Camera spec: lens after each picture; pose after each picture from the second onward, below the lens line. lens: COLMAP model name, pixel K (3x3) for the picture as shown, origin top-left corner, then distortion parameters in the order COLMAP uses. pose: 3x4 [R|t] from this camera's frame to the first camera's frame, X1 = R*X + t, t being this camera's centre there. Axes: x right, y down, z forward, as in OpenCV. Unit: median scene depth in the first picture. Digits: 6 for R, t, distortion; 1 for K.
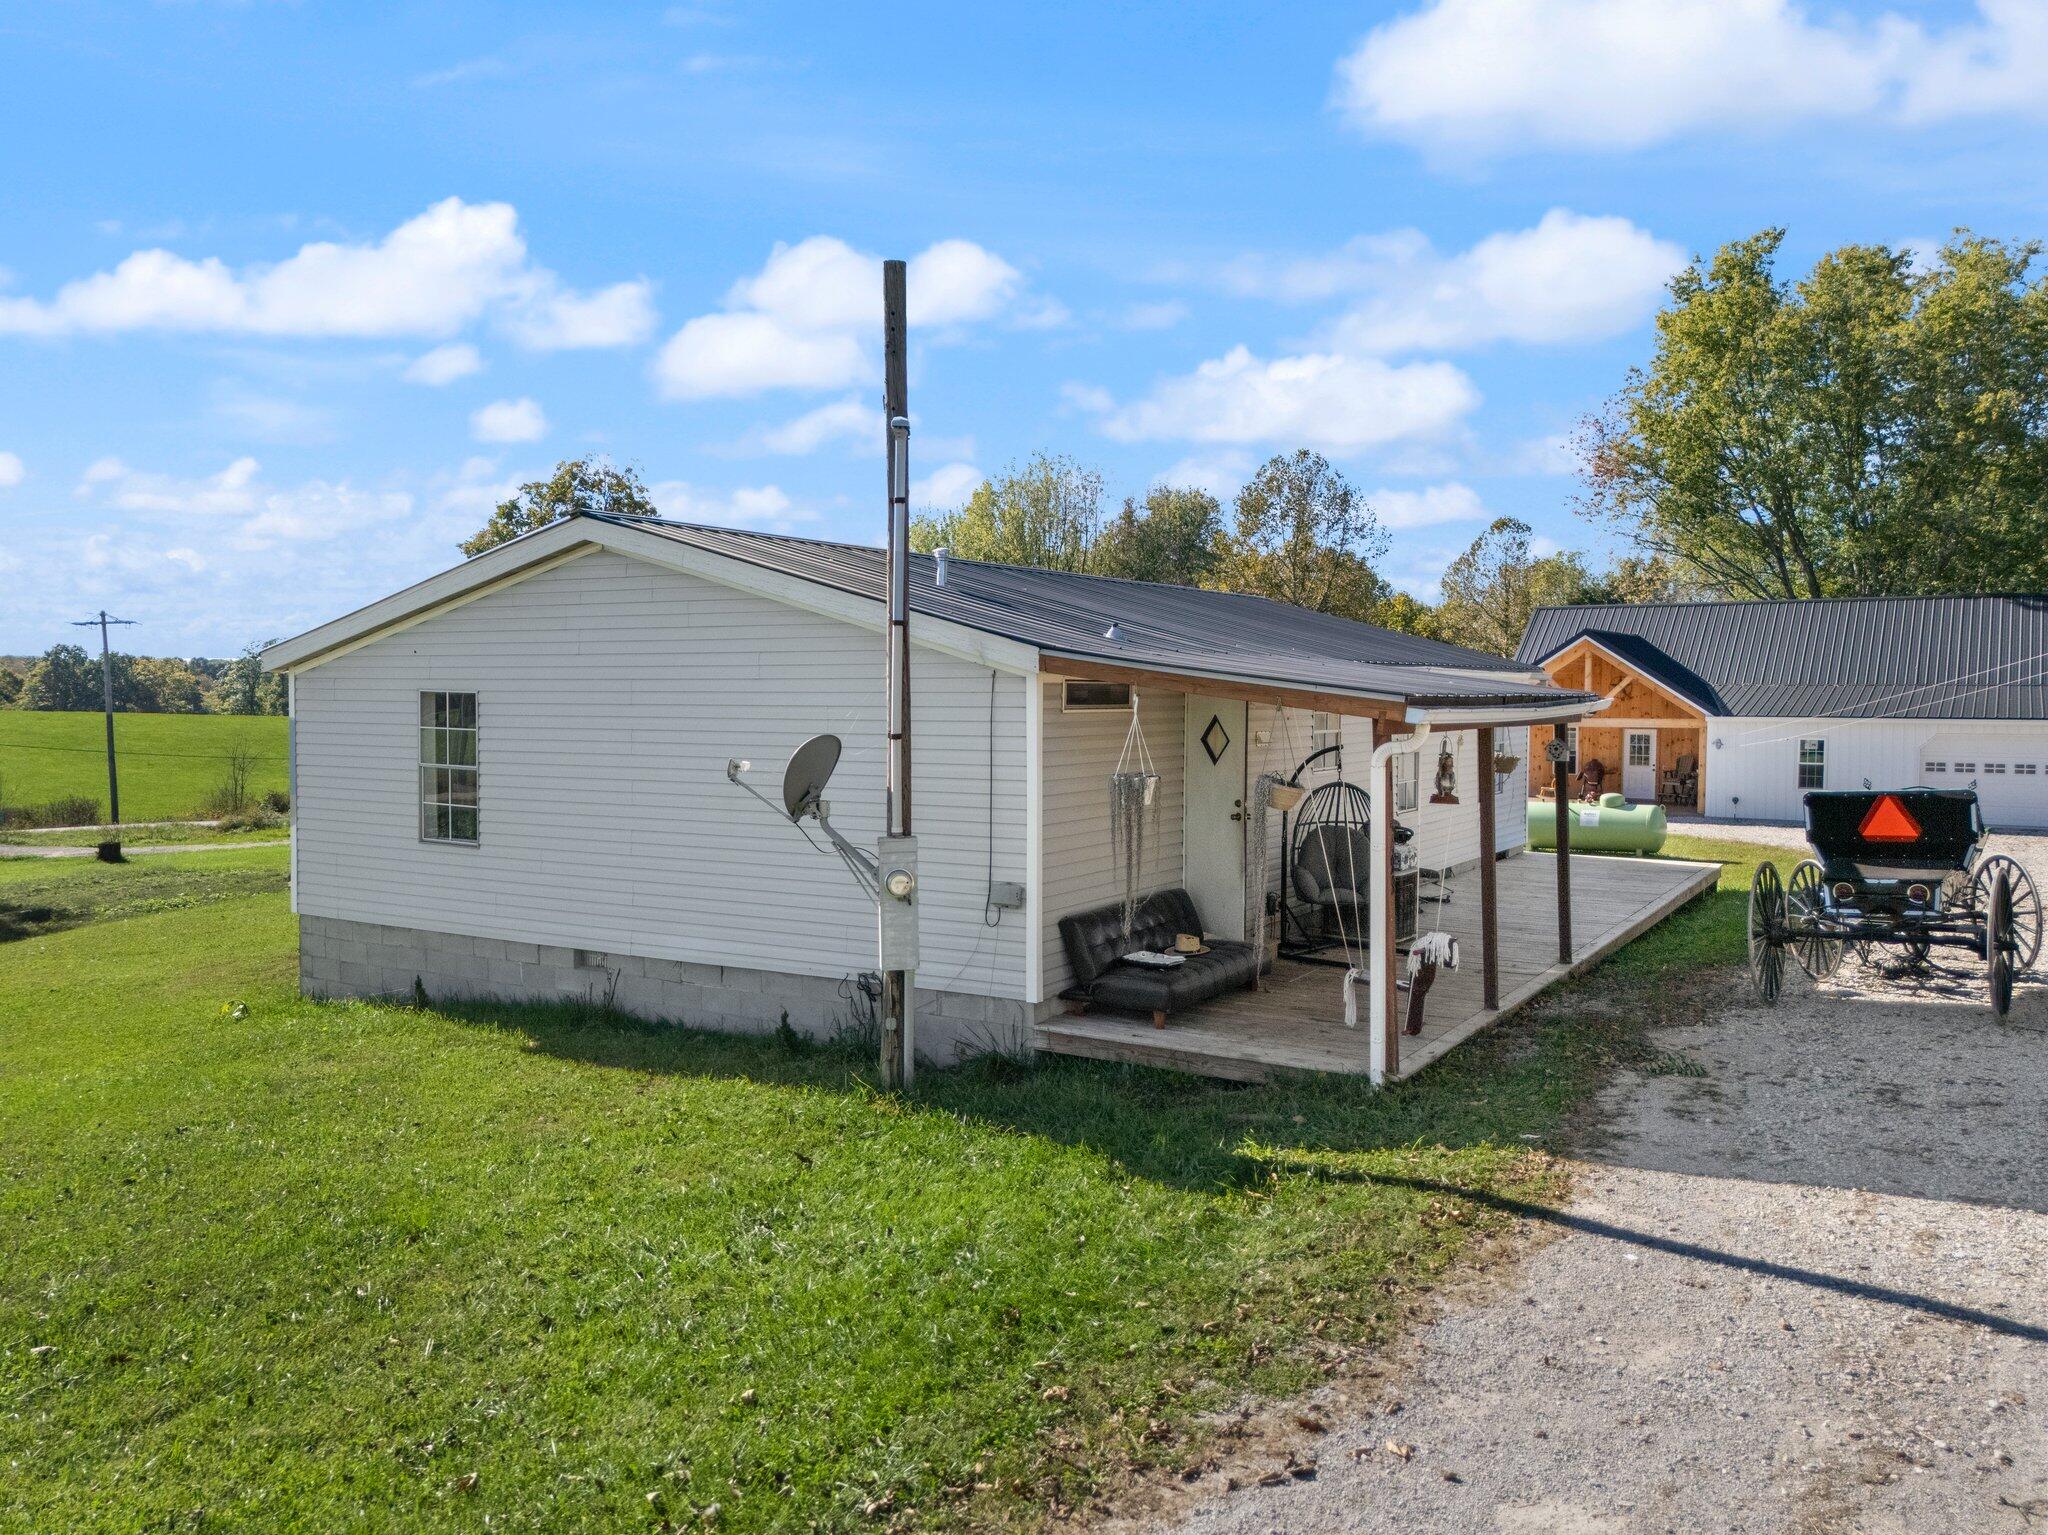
lens RADIAL K [[1566.2, 0, 1024.0], [0, 1566.2, 767.5], [0, 0, 1]] dist [0.073174, -0.043352]
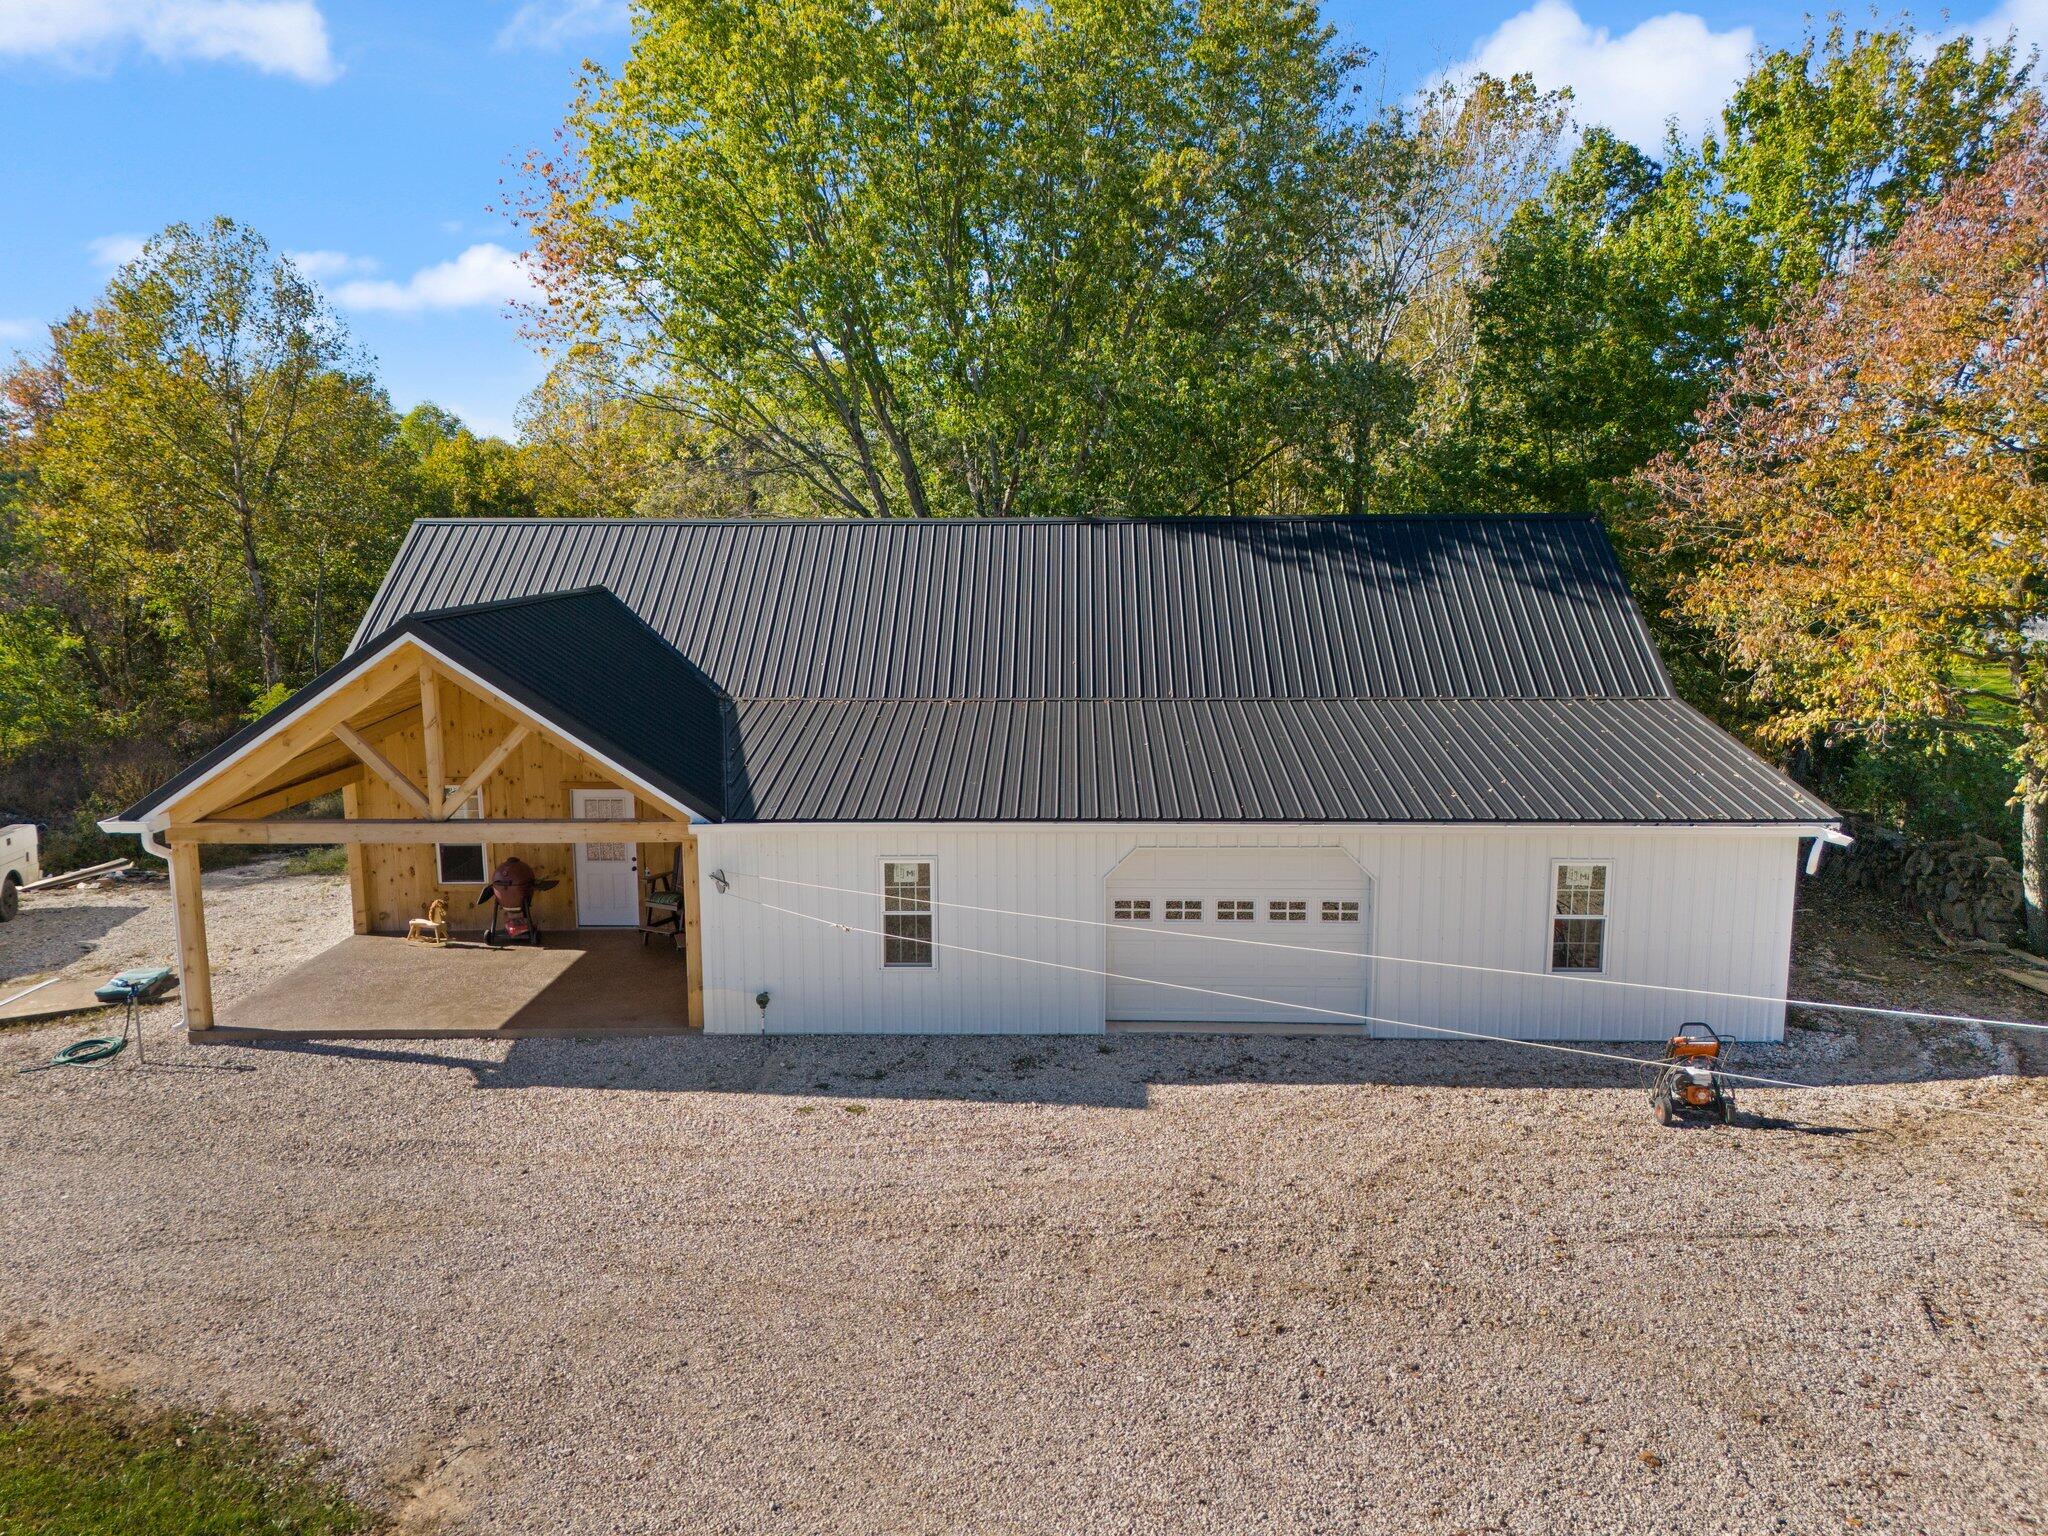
lens RADIAL K [[1566.2, 0, 1024.0], [0, 1566.2, 768.0], [0, 0, 1]] dist [0.073174, -0.043352]
pose [[0.867904, -0.085285, 0.489356, 0.241564], [0.033183, 0.992905, 0.114191, -0.075293], [-0.495622, -0.082868, 0.864576, 0.468884]]
